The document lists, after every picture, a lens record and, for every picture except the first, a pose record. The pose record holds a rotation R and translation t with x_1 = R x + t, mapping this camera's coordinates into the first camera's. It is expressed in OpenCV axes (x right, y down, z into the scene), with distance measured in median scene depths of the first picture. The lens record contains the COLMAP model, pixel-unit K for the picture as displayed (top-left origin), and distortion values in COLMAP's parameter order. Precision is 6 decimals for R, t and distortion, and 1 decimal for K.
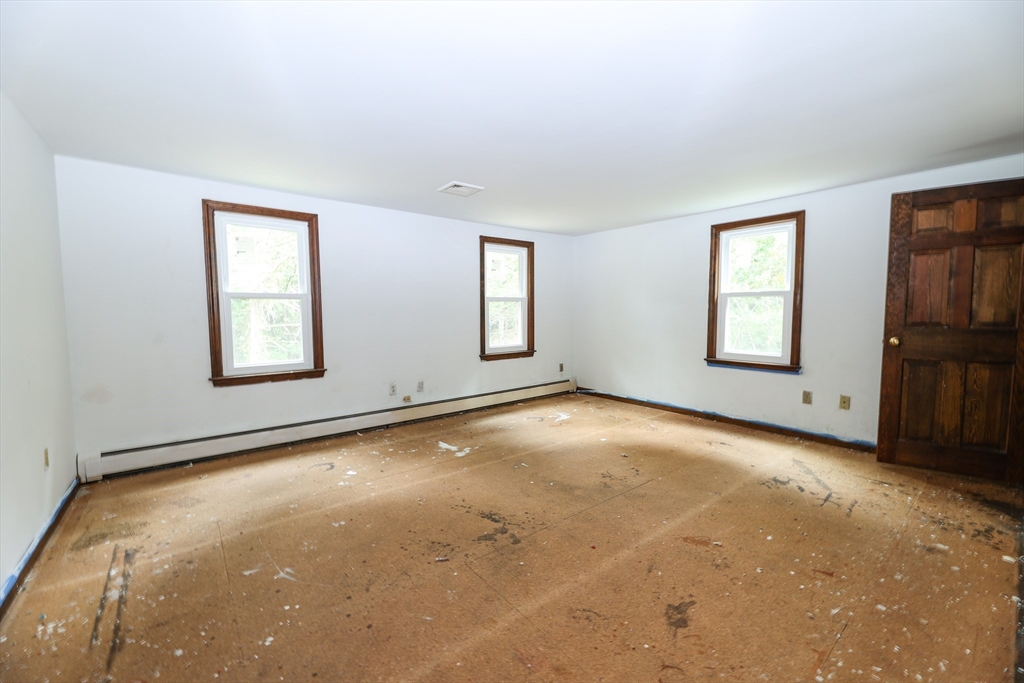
lens RADIAL K [[407.2, 0, 510.0], [0, 407.2, 334.2], [0, 0, 1]] dist [-0.006391, -0.000656]
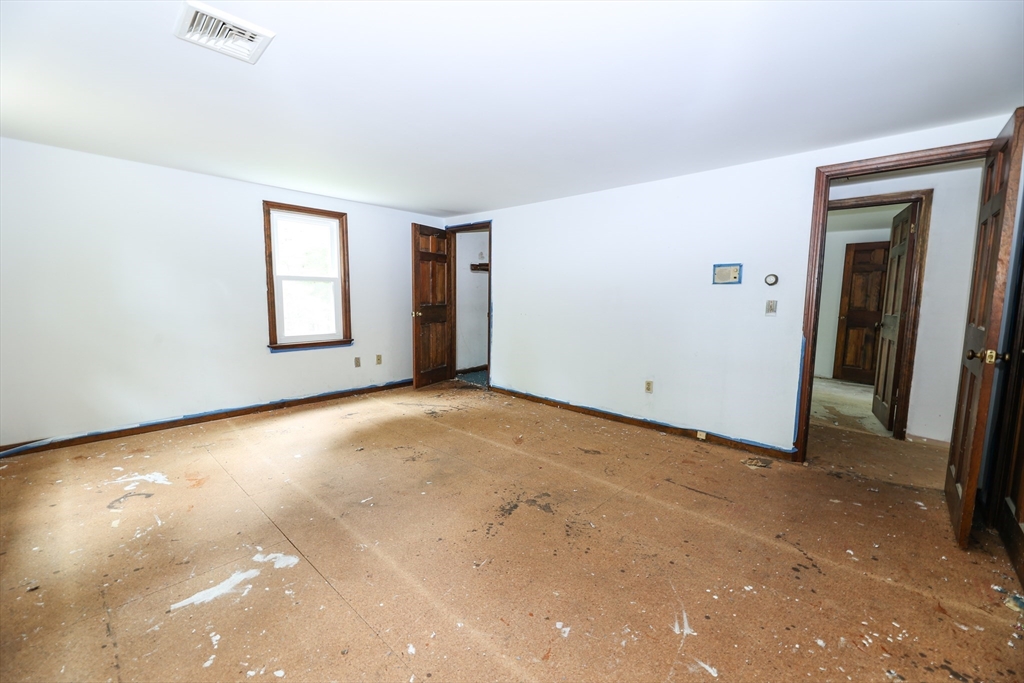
lens RADIAL K [[407.2, 0, 512.6], [0, 407.2, 337.9], [0, 0, 1]] dist [-0.006391, -0.000656]
pose [[-0.148583, -0.102857, 0.983536, -0.777463], [0.046061, 0.992777, 0.110781, -0.052991], [-0.987827, 0.061763, -0.142772, 0.890663]]
